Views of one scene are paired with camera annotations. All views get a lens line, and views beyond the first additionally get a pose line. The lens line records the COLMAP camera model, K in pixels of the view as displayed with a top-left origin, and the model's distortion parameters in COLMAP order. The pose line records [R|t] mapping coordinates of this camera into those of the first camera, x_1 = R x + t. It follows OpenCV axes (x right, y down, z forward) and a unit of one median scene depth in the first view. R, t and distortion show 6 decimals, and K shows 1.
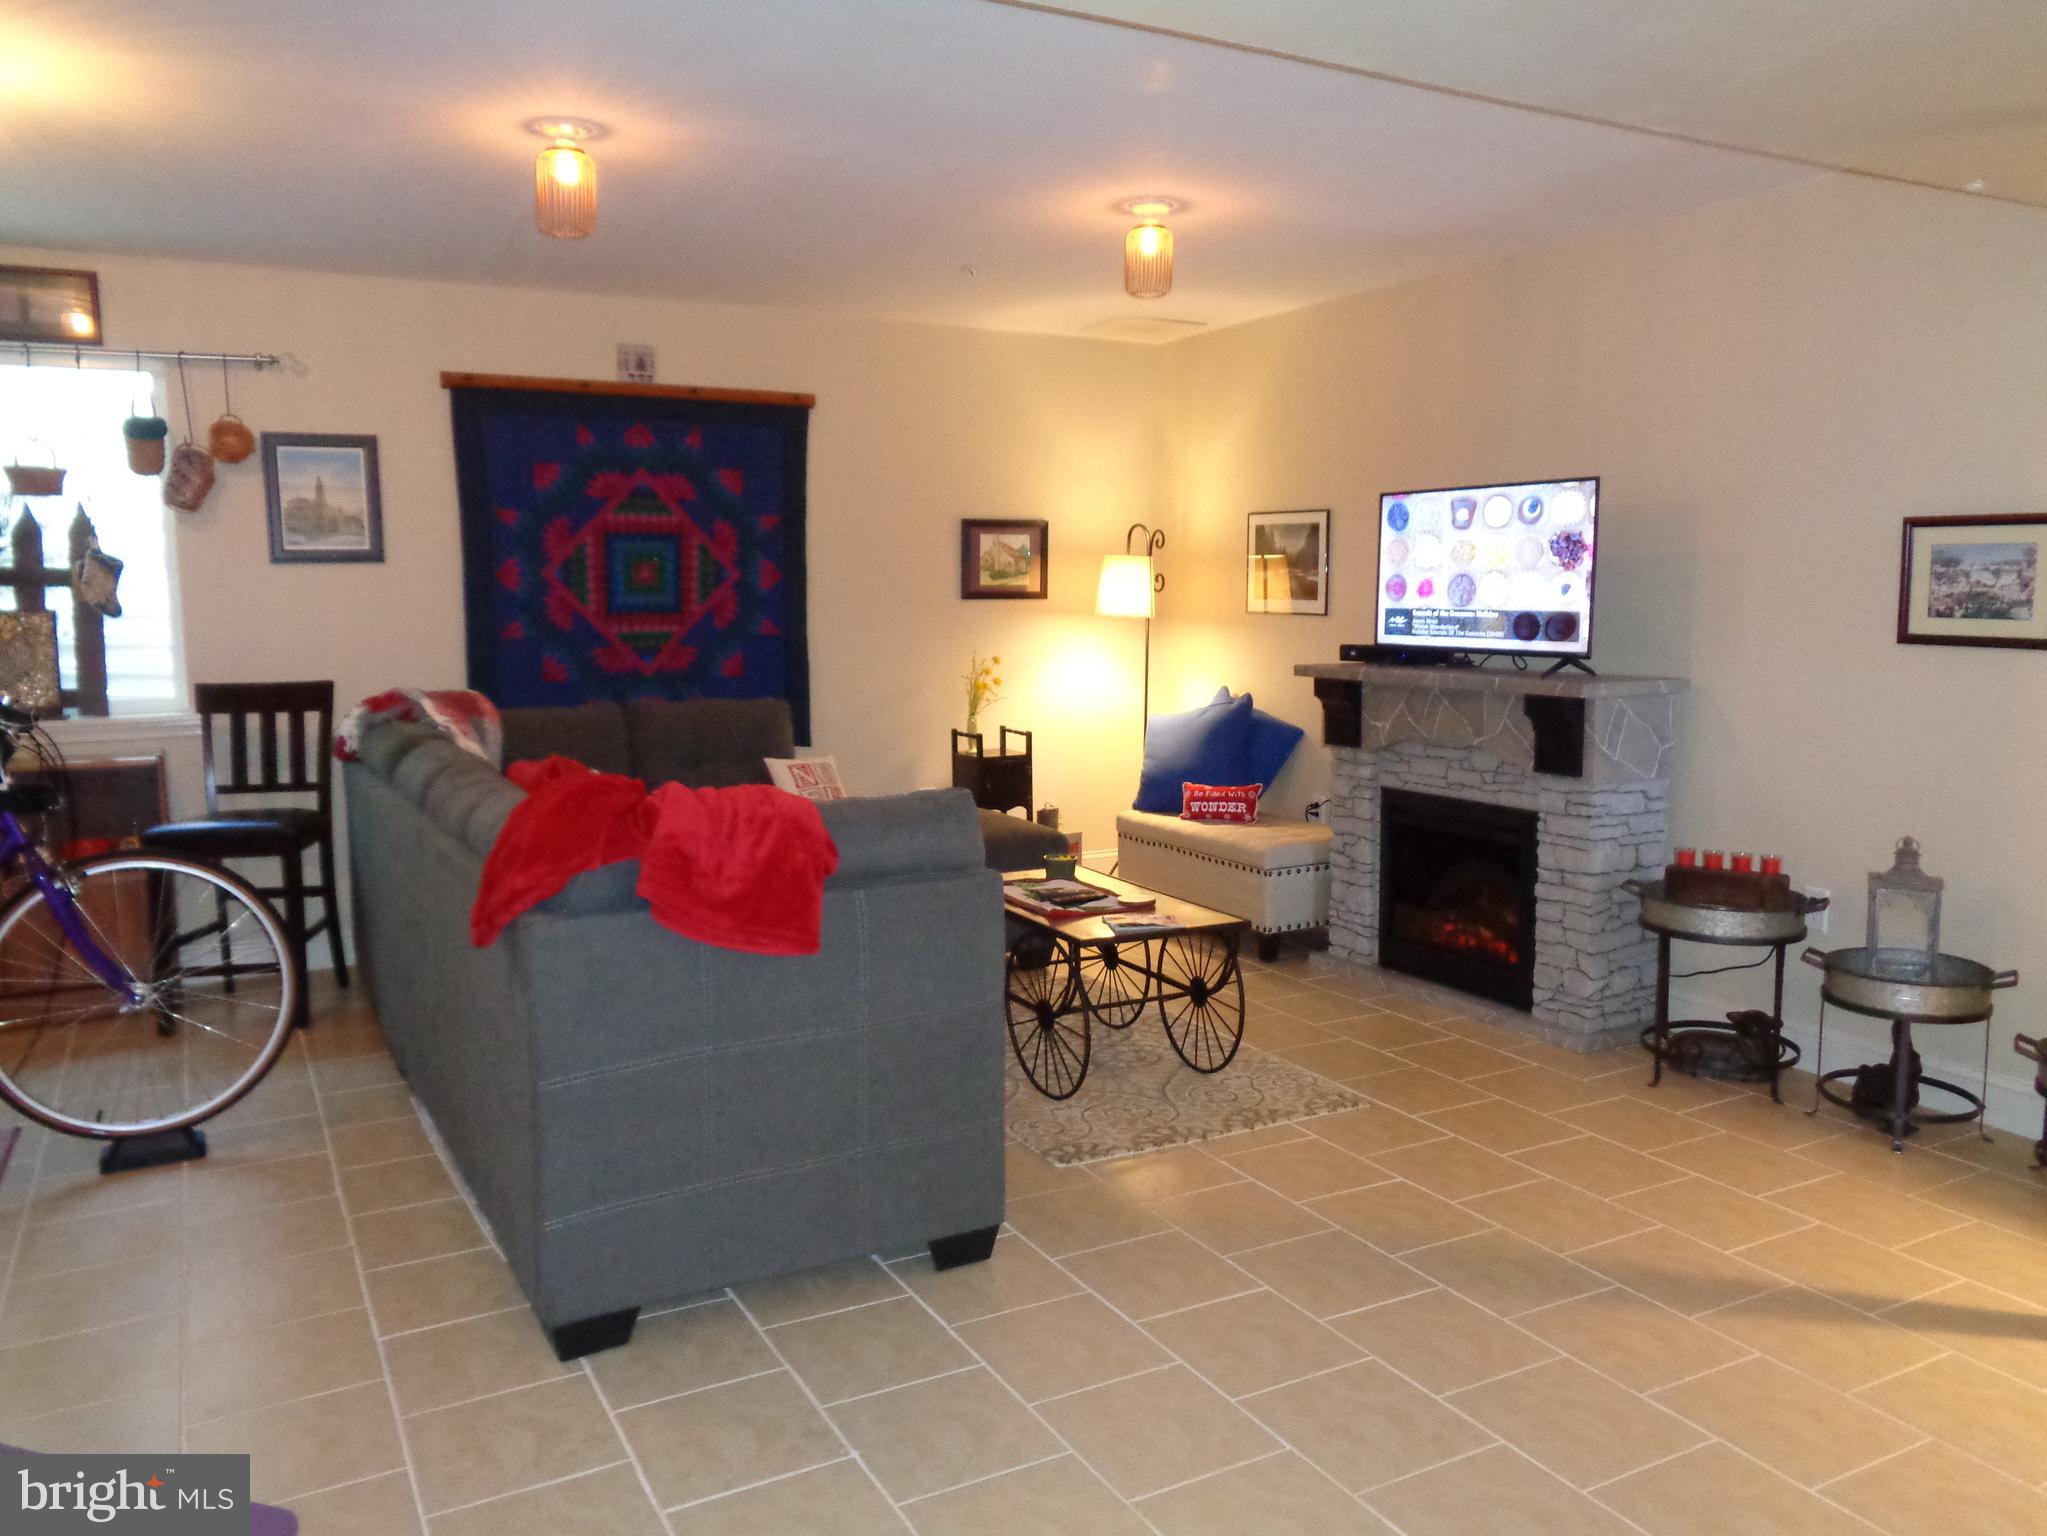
lens RADIAL K [[1546.7, 0, 1029.1], [0, 1546.7, 772.1], [0, 0, 1]] dist [-0.006421, -0.002293]
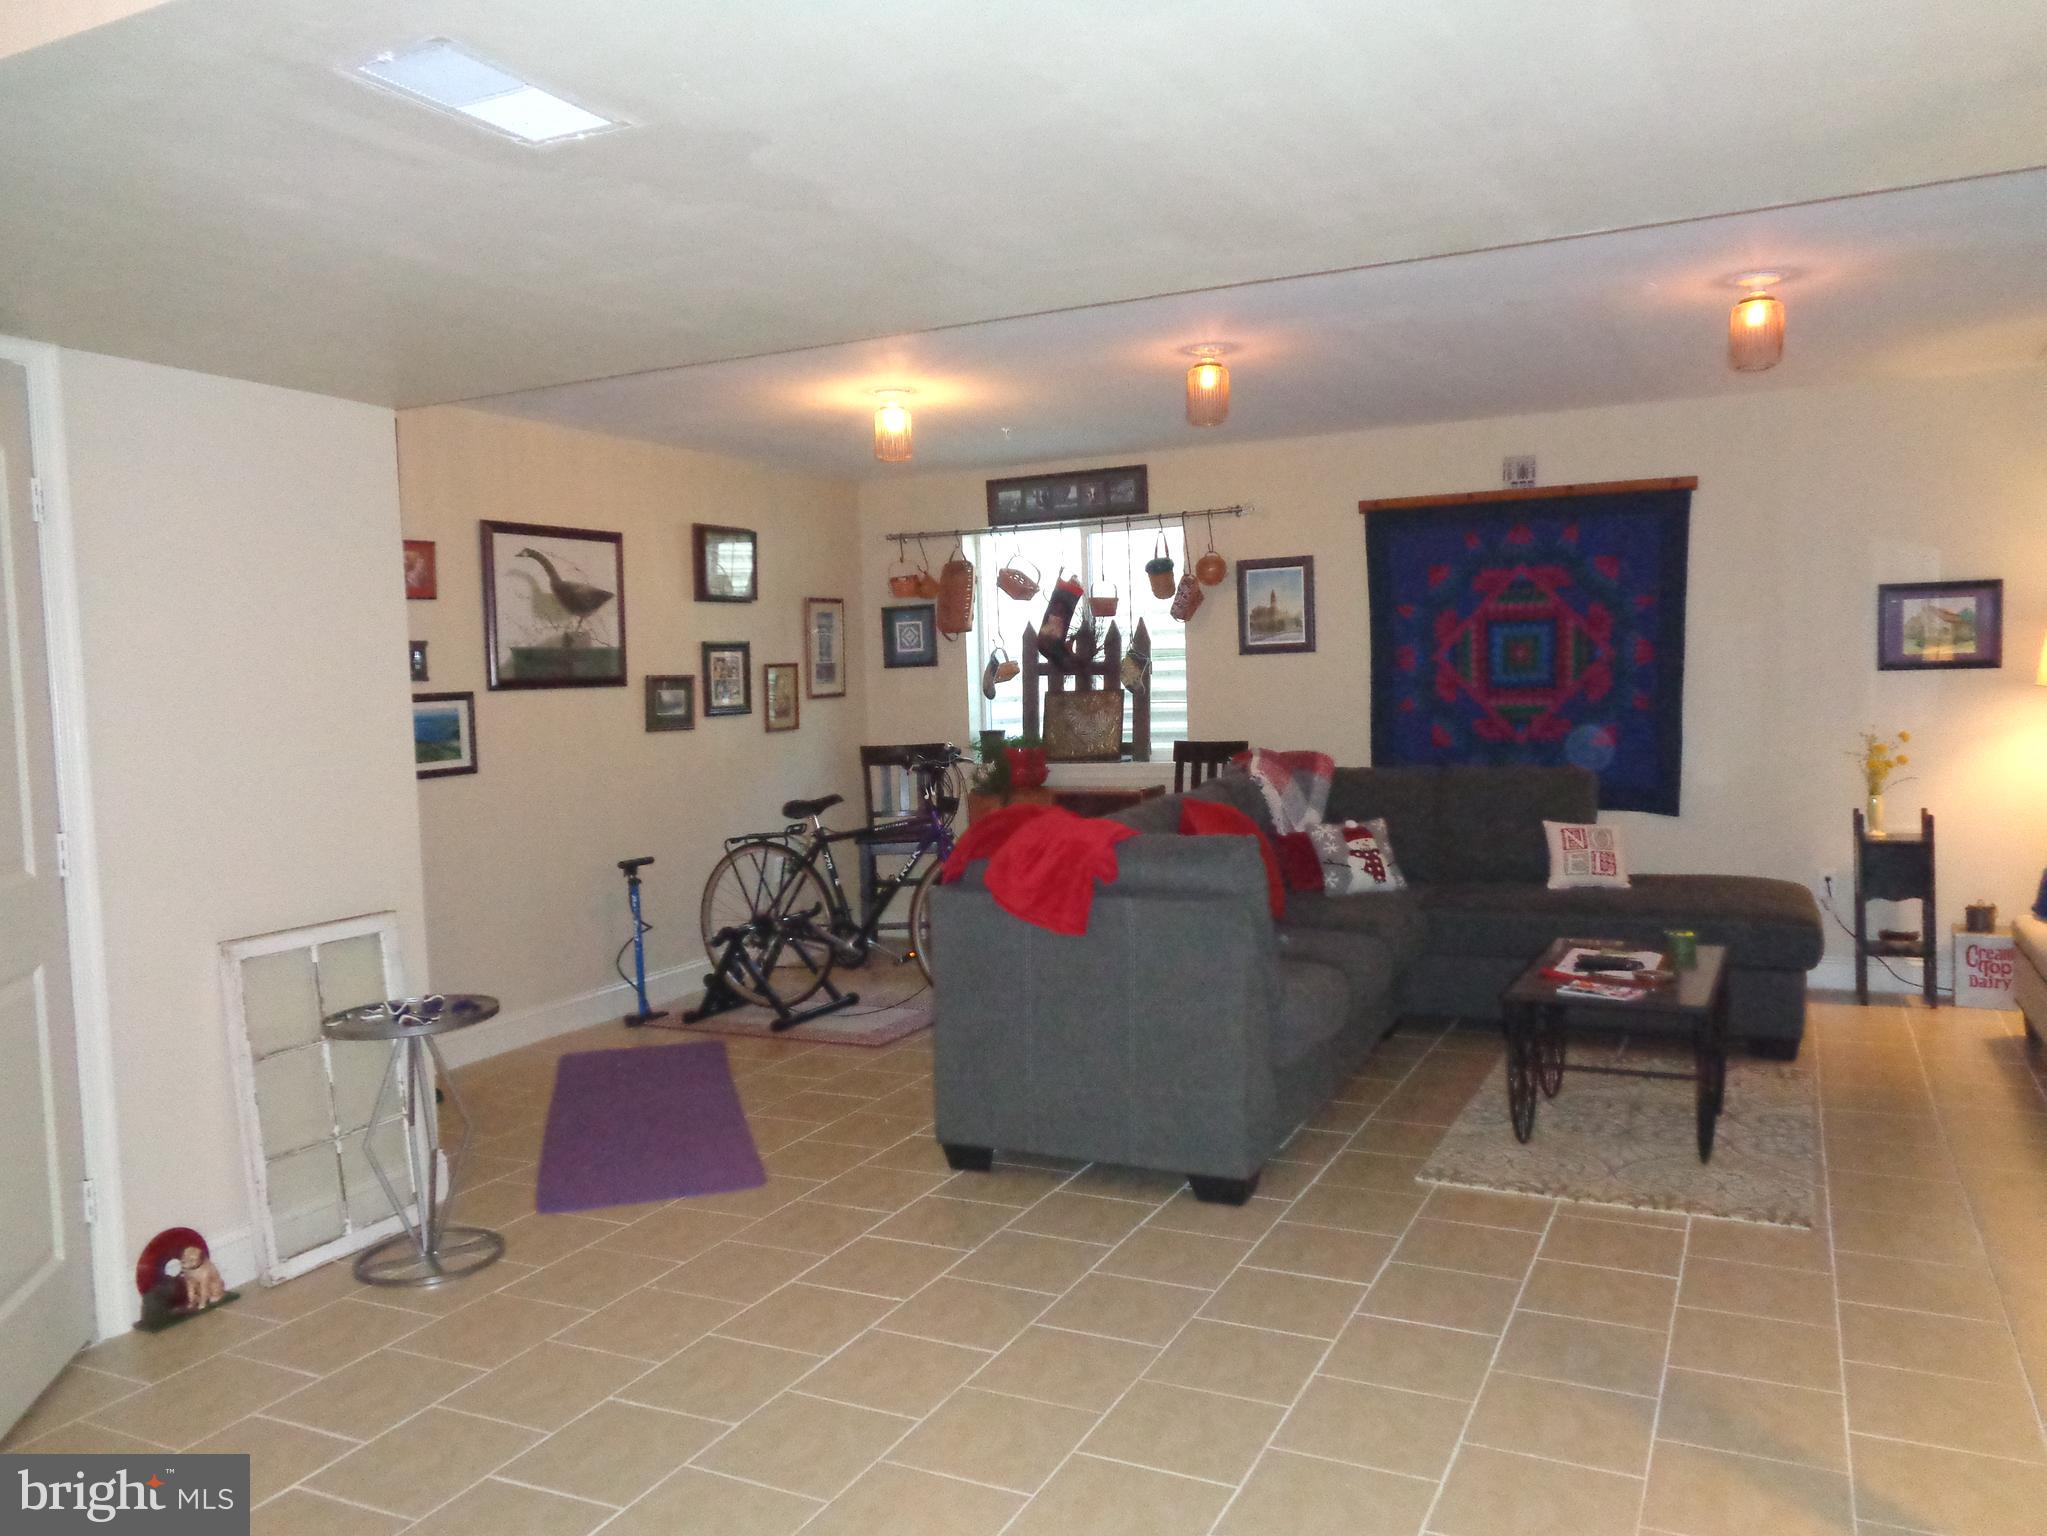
lens RADIAL K [[1526.0, 0, 1025.6], [0, 1526.0, 797.3], [0, 0, 1]] dist [0.006980, 0.003835]
pose [[0.579506, 0.054855, -0.813119, 0.471477], [-0.070512, 0.997366, 0.017031, -0.016952], [0.811912, 0.047466, 0.581848, 0.054186]]
